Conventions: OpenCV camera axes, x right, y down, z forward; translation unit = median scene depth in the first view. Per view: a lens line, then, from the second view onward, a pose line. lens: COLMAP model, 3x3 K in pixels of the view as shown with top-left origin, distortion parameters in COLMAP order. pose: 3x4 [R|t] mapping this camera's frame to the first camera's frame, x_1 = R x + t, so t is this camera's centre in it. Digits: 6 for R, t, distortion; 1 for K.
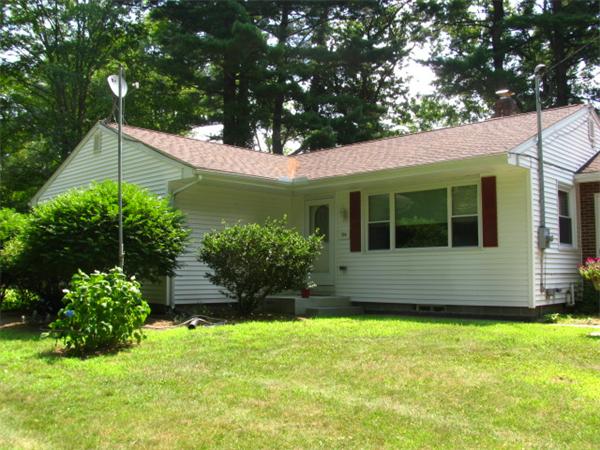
lens RADIAL K [[618.6, 0, 300.0], [0, 618.6, 225.0], [0, 0, 1]] dist [-0.119929, 0.000577]
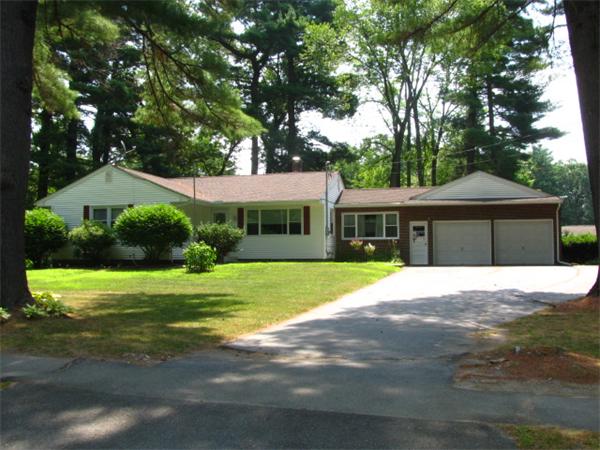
lens RADIAL K [[618.6, 0, 300.0], [0, 618.6, 225.0], [0, 0, 1]] dist [-0.119929, 0.000577]
pose [[0.880171, 0.018667, 0.474290, -0.849377], [-0.029786, 0.999429, 0.015940, -0.039593], [-0.473722, -0.028157, 0.880224, -1.120396]]
